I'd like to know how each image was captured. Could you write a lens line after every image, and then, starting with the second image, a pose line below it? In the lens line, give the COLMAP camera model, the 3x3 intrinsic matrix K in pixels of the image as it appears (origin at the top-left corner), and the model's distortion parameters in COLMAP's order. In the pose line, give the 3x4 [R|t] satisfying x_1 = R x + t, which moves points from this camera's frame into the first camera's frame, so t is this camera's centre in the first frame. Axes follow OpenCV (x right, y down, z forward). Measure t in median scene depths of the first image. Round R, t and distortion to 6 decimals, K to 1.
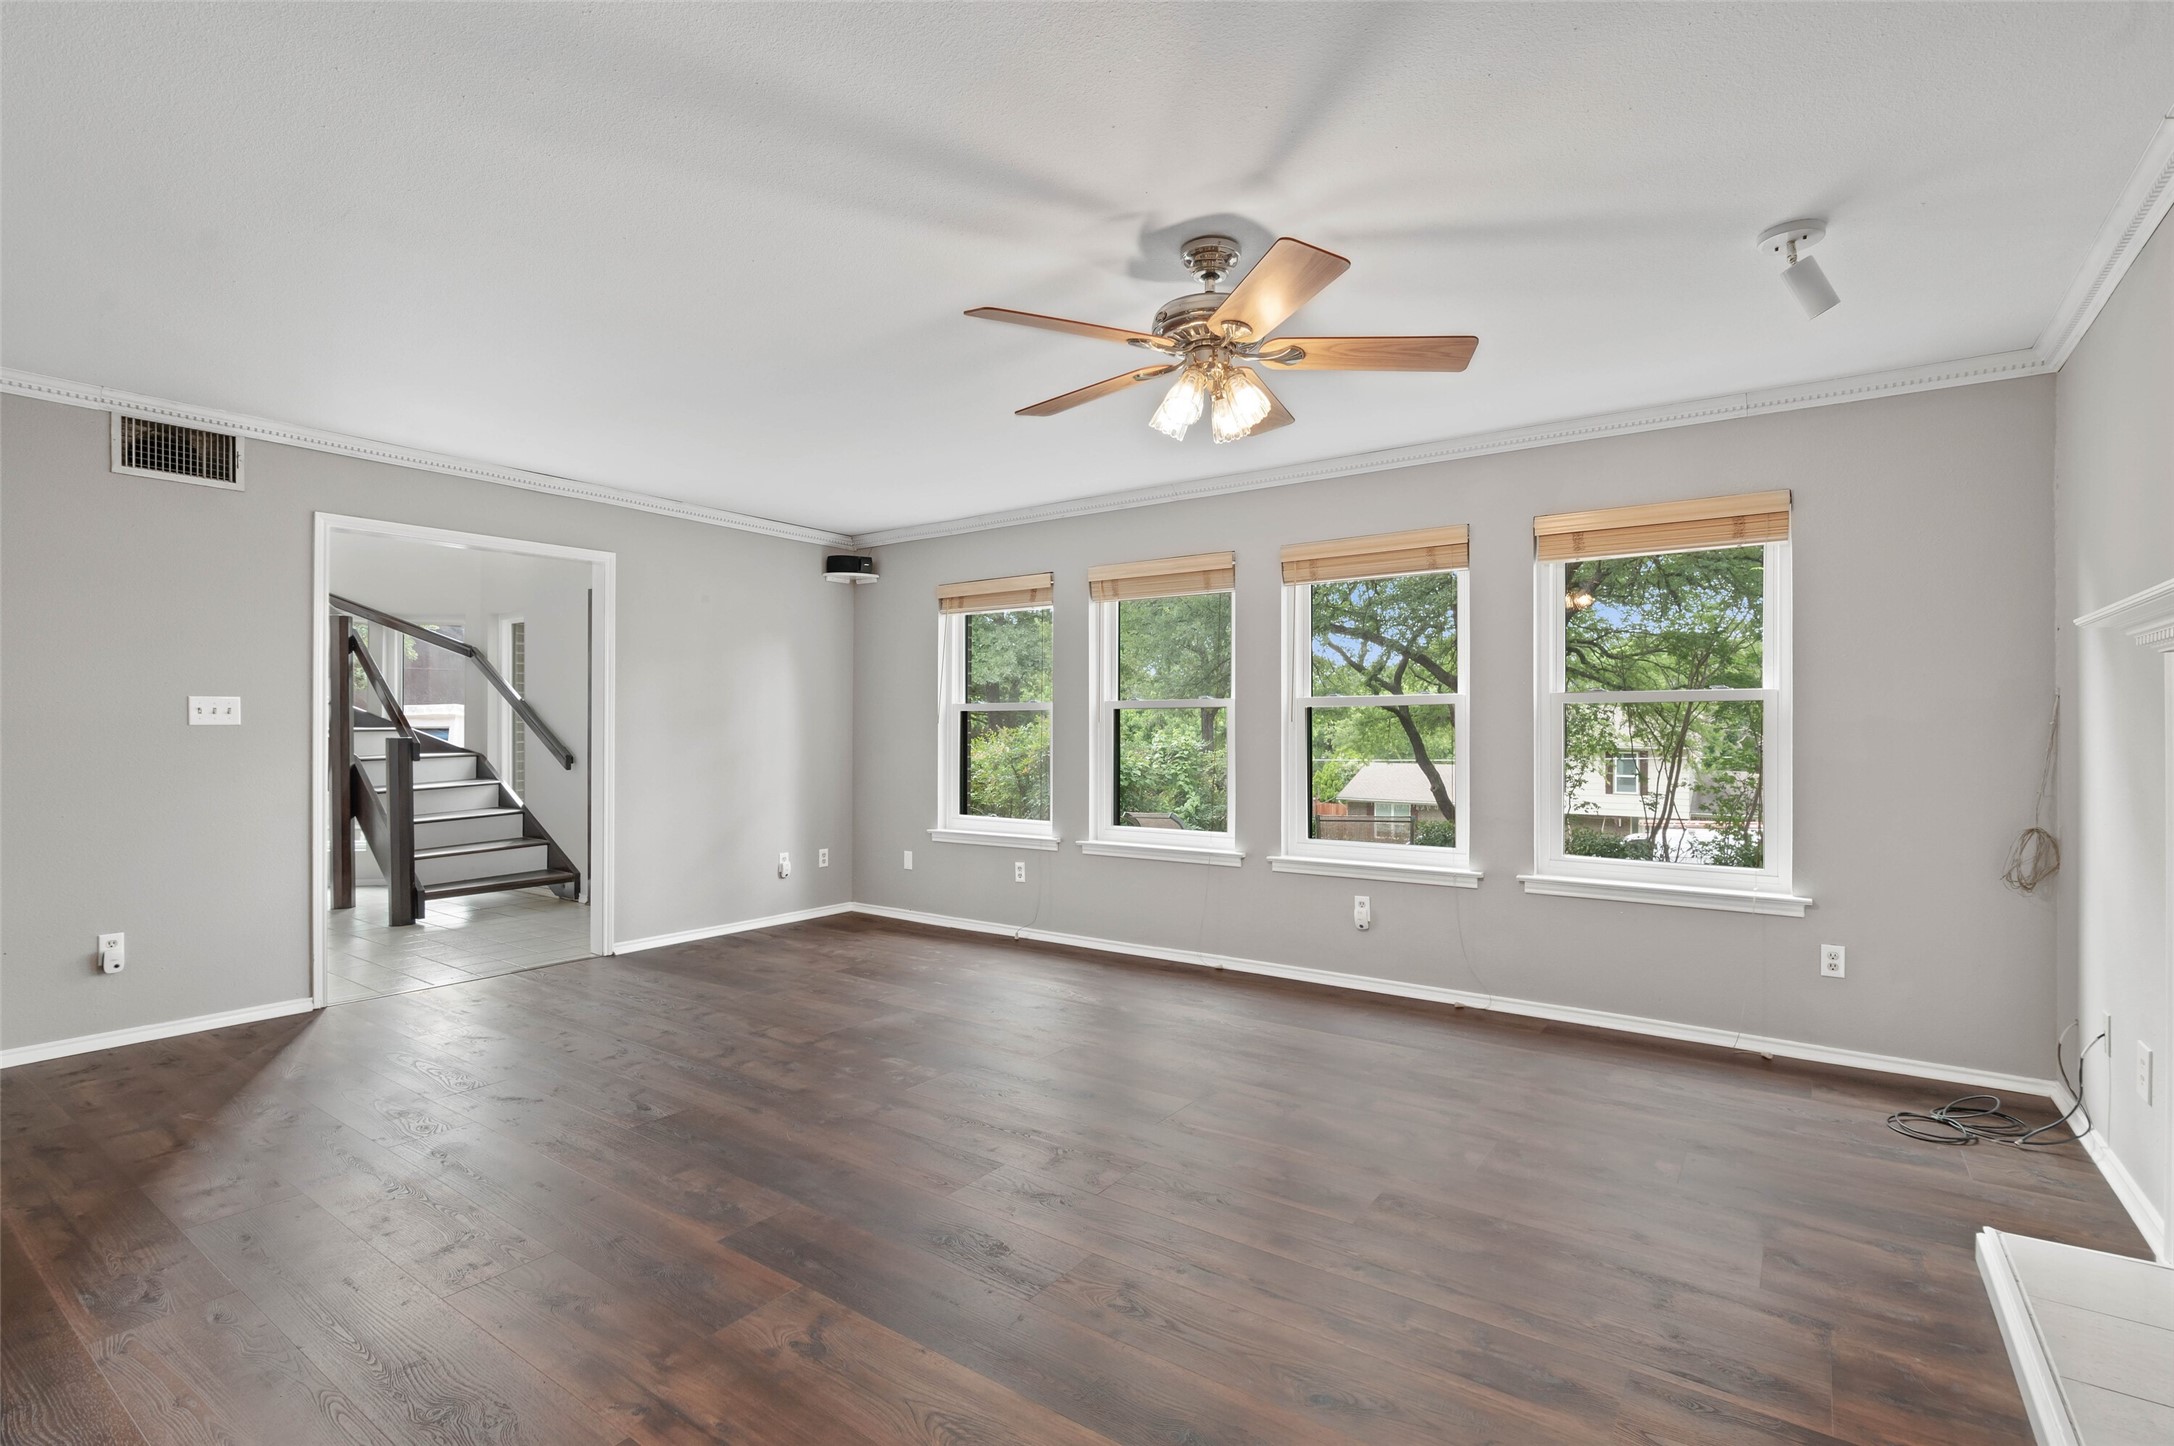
lens RADIAL K [[1009.1, 0, 1087.0], [0, 1009.1, 723.0], [0, 0, 1]] dist [-0.007133, -0.000015]
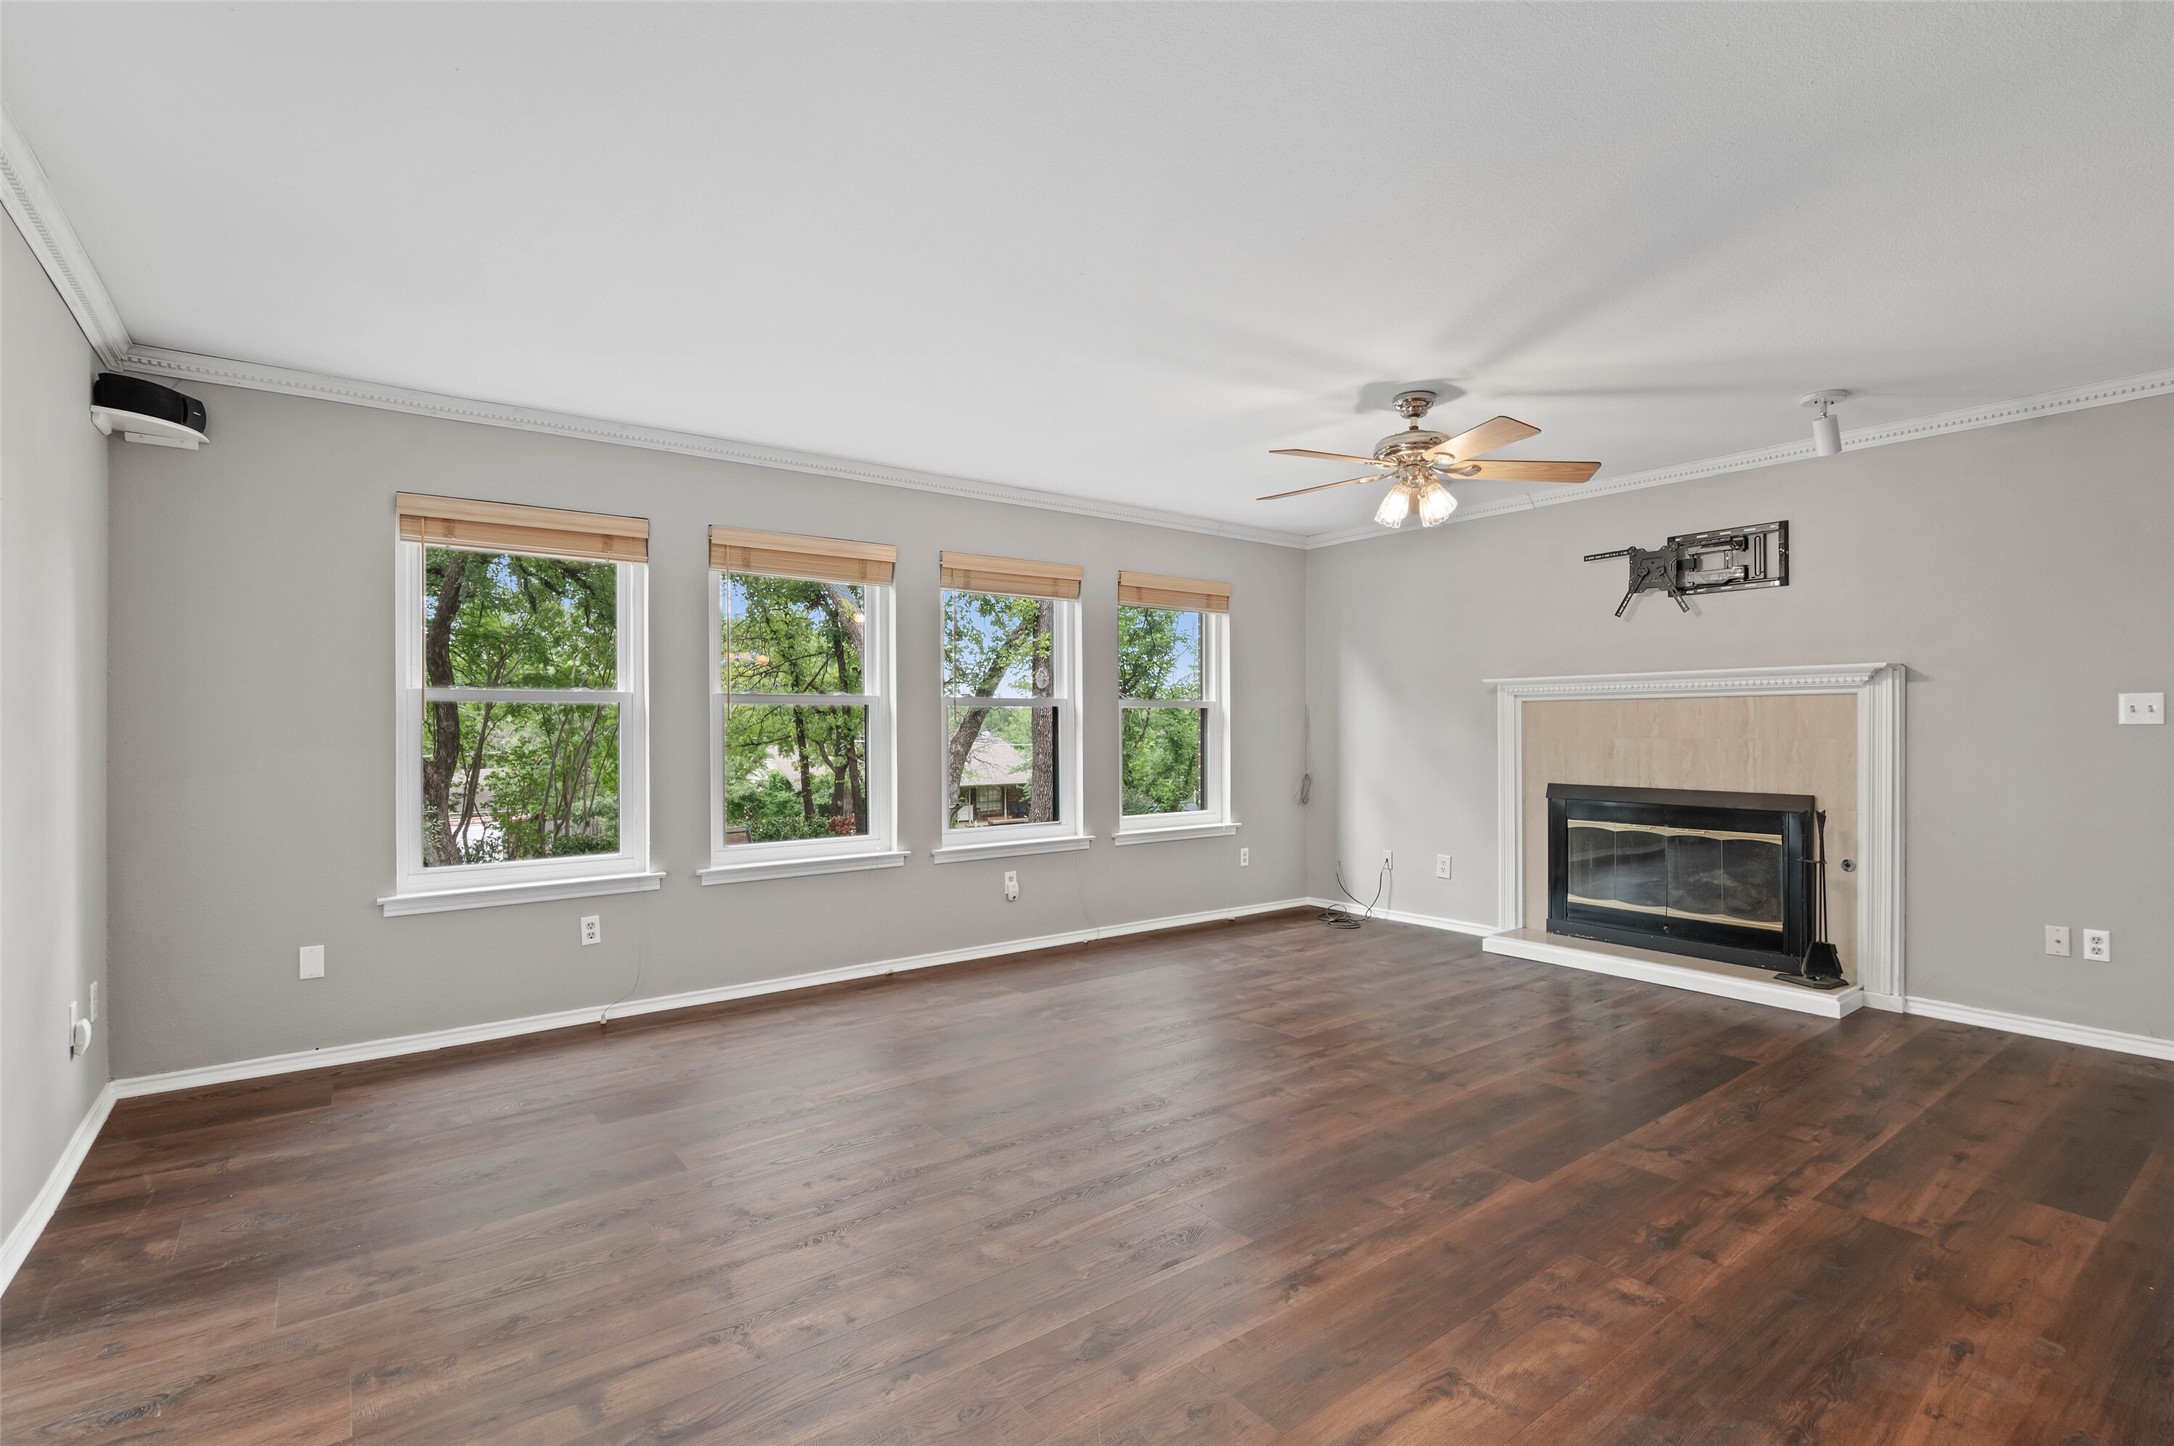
lens RADIAL K [[1009.1, 0, 1087.0], [0, 1009.1, 723.0], [0, 0, 1]] dist [-0.007133, -0.000015]
pose [[0.301189, 0.000475, 0.953564, -0.738521], [-0.001667, 0.999999, 0.000028, 0.001883], [-0.953563, -0.001598, 0.301189, 0.528959]]
